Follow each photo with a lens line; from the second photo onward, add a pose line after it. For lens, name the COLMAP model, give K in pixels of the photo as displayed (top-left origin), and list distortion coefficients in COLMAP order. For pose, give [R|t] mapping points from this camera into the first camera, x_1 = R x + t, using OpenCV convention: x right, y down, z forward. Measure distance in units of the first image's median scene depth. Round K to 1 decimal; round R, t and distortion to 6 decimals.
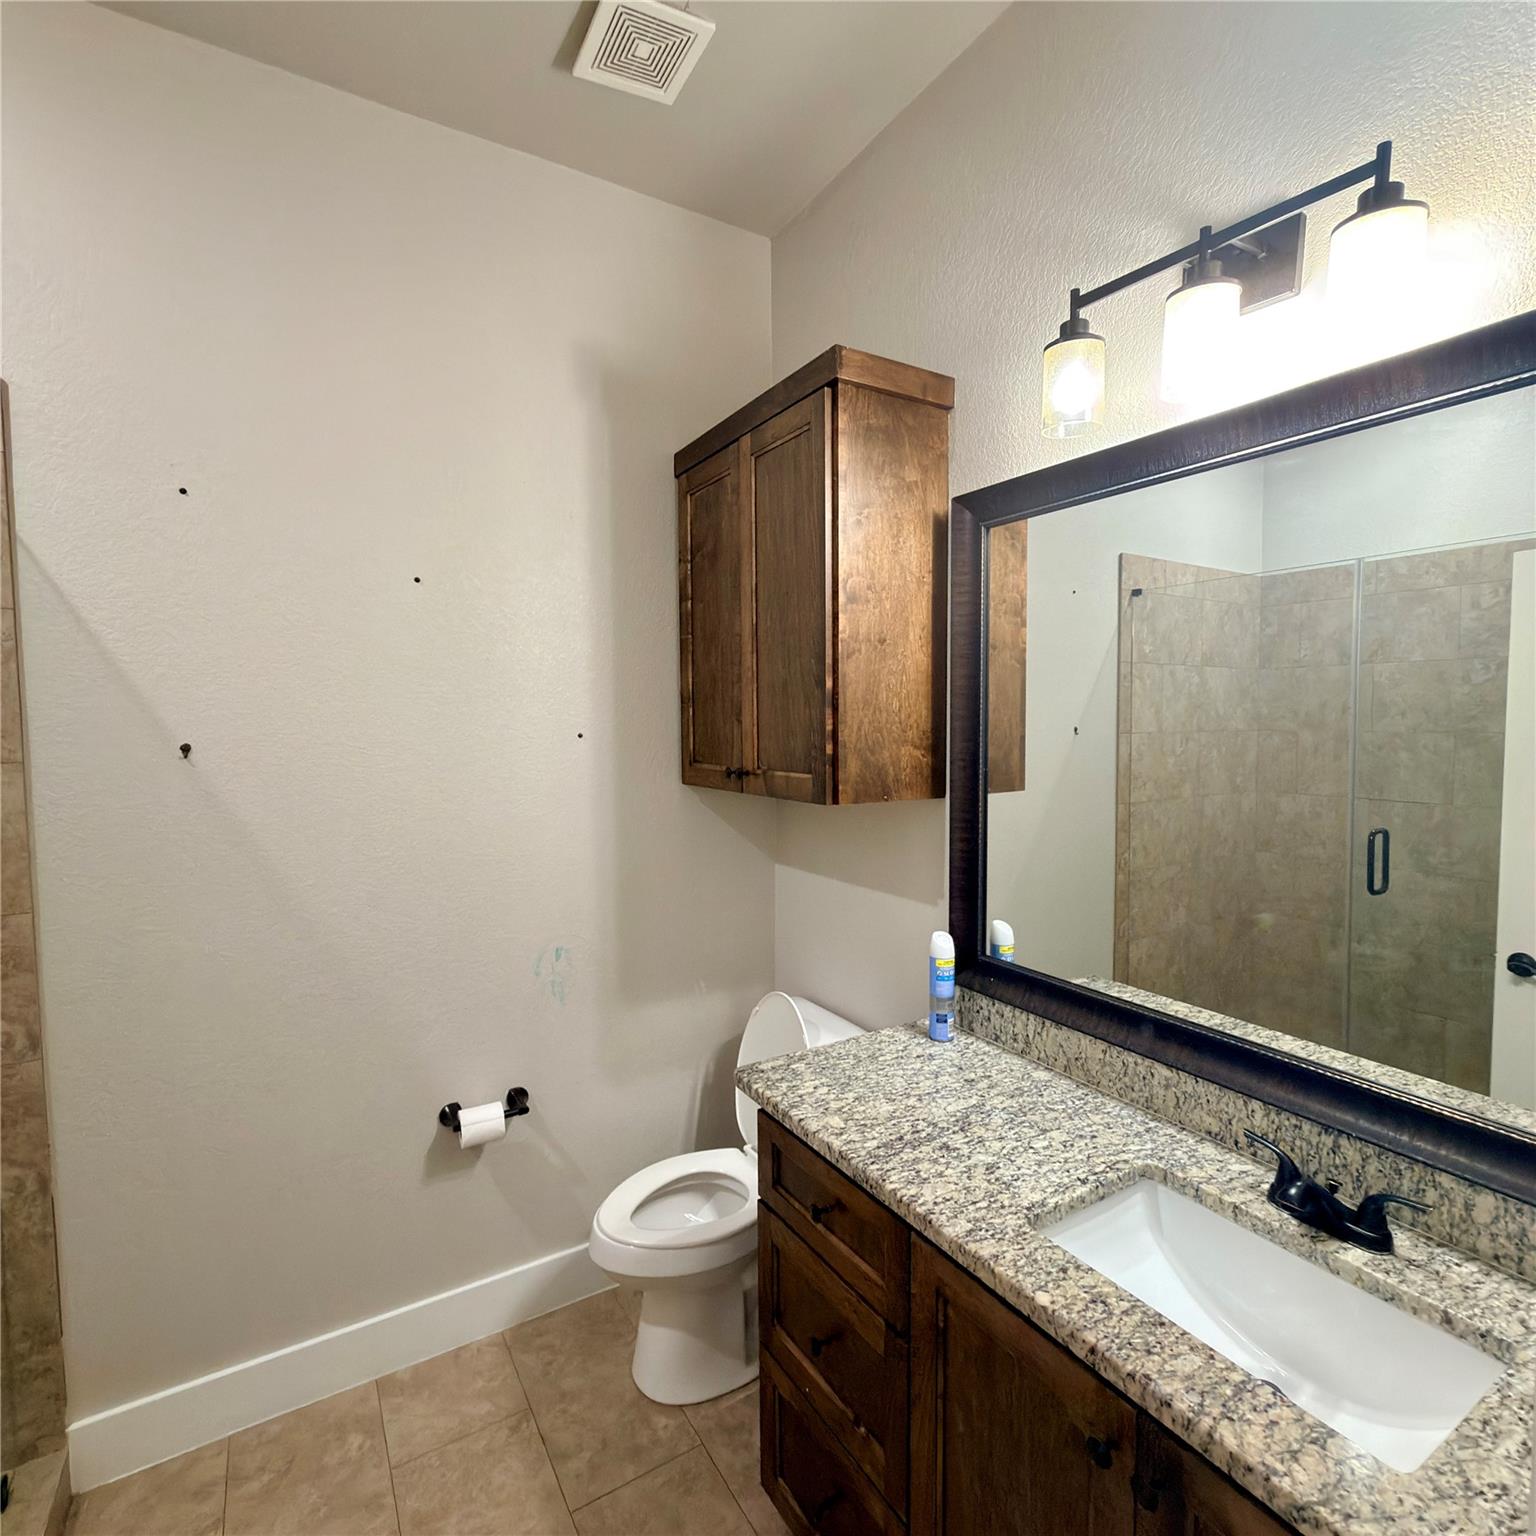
lens RADIAL K [[818.0, 0, 770.3], [0, 818.0, 770.9], [0, 0, 1]] dist [-0.000884, 0.000282]
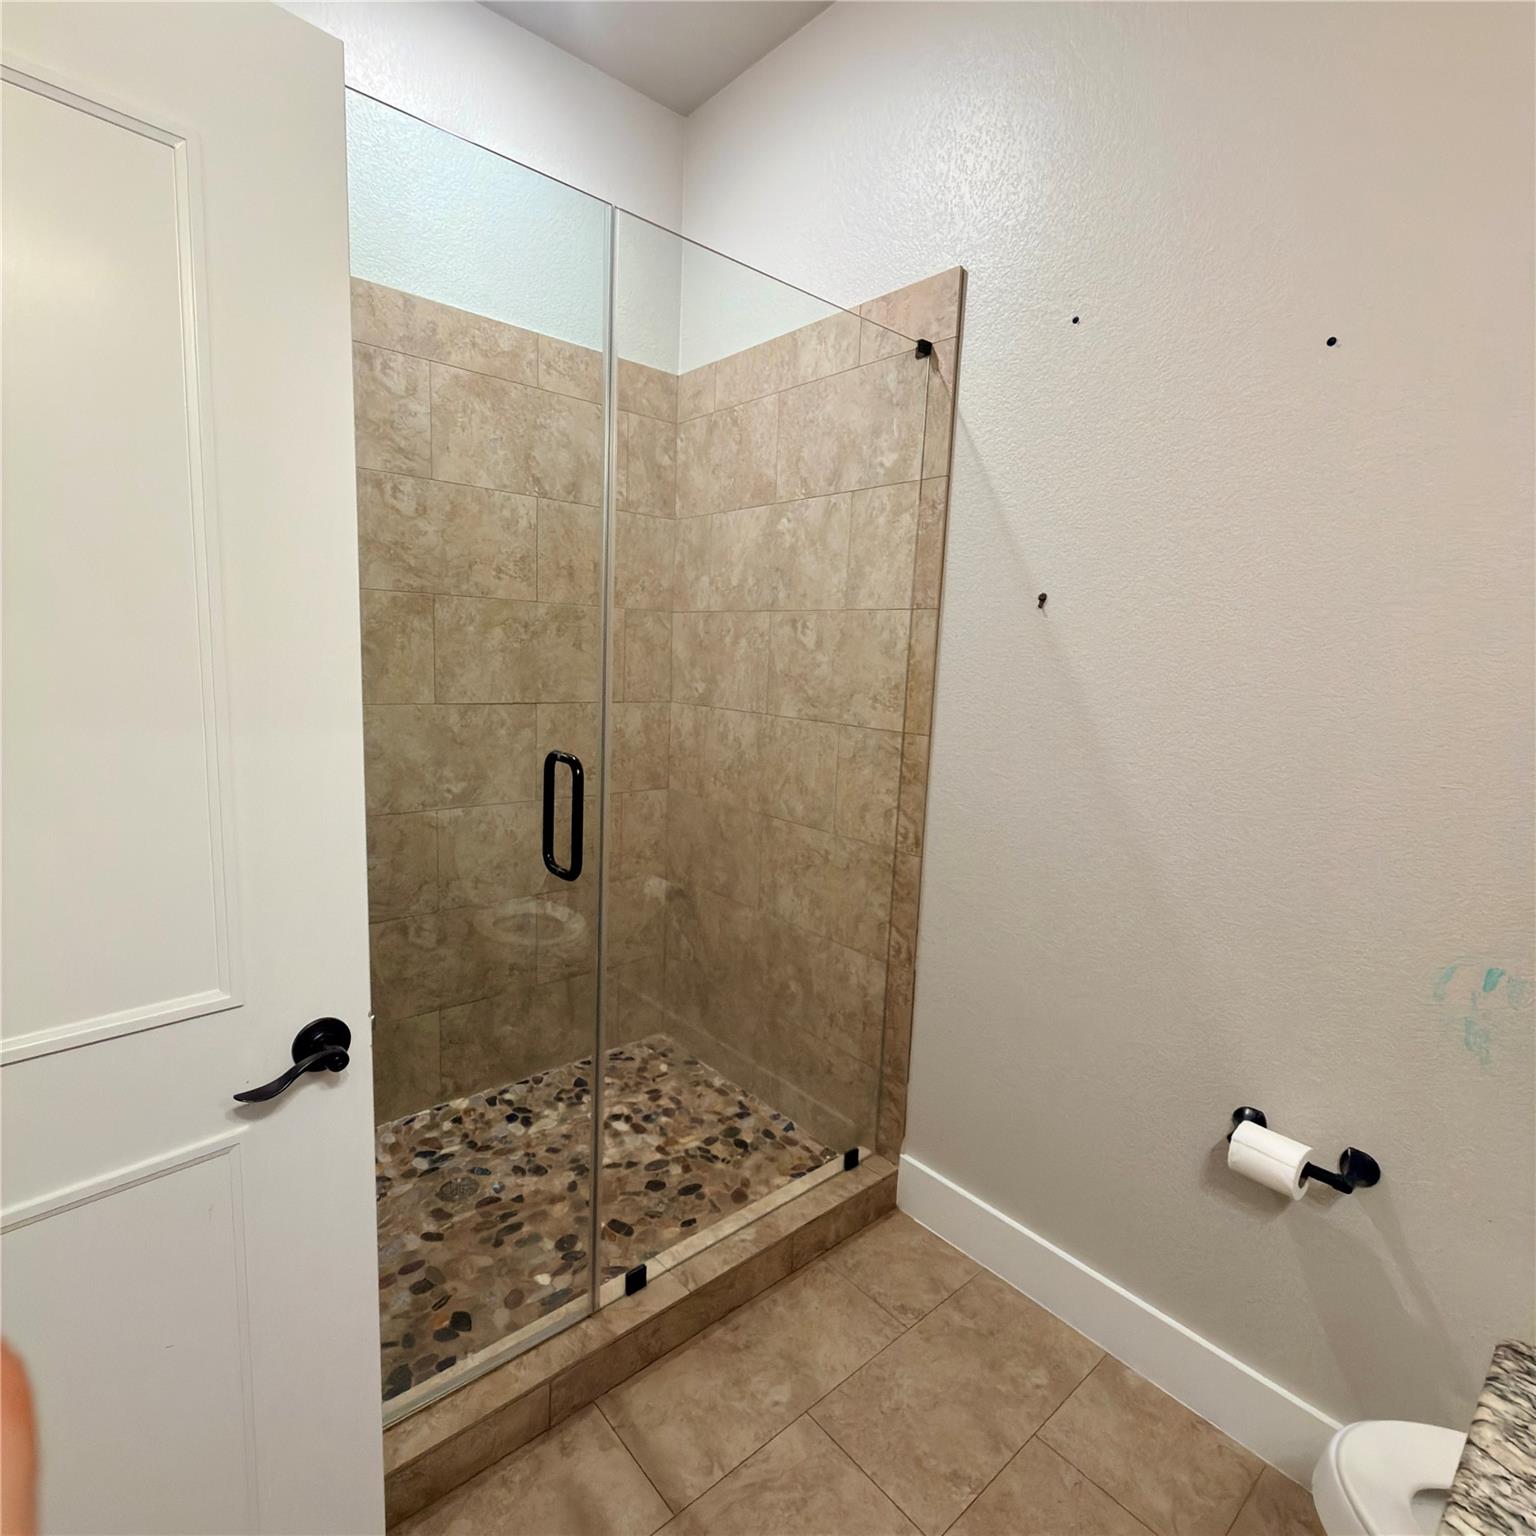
lens RADIAL K [[818.0, 0, 770.3], [0, 818.0, 770.9], [0, 0, 1]] dist [-0.000884, 0.000282]
pose [[0.167485, 0.157792, -0.973165, 0.219659], [-0.103577, 0.984462, 0.141798, 0.071478], [0.980419, 0.077048, 0.181226, 0.519114]]
